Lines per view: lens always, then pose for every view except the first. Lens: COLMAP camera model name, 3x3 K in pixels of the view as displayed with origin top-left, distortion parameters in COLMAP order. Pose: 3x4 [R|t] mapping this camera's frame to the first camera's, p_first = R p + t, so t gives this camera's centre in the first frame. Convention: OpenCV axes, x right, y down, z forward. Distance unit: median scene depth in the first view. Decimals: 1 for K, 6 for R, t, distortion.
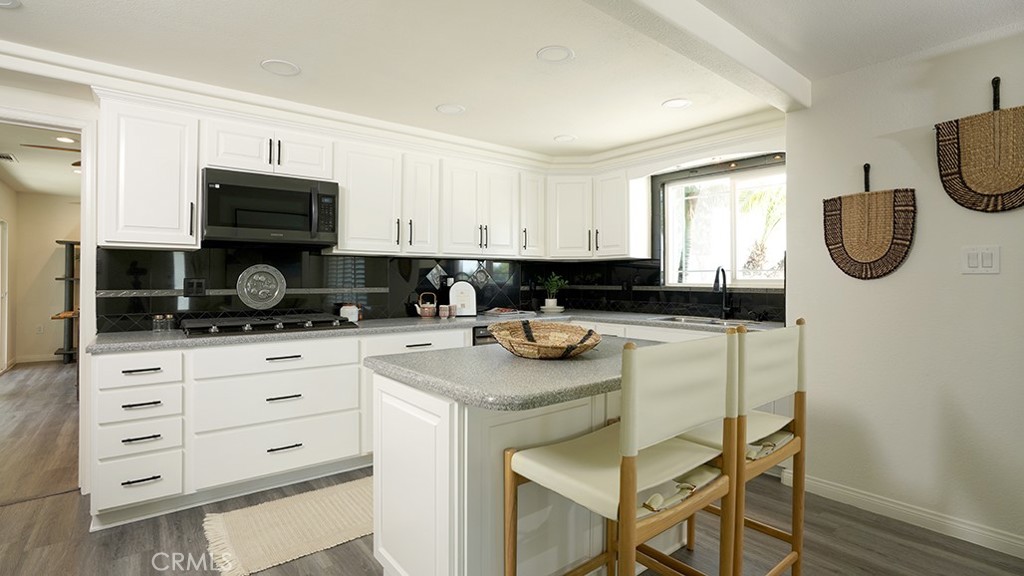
lens RADIAL K [[496.5, 0, 510.5], [0, 496.5, 279.8], [0, 0, 1]] dist [-0.034825, 0.009394]
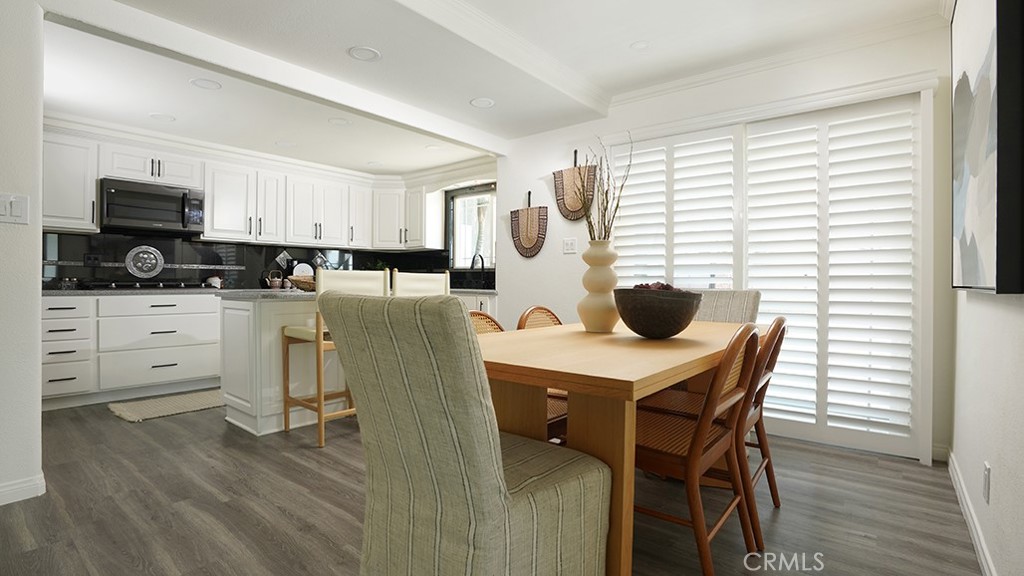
lens RADIAL K [[496.5, 0, 506.0], [0, 496.5, 291.5], [0, 0, 1]] dist [-0.034825, 0.009394]
pose [[0.981423, 0.001103, 0.191851, 0.213898], [-0.004146, 0.999872, 0.015464, 0.064673], [-0.191809, -0.015972, 0.981302, -0.507786]]
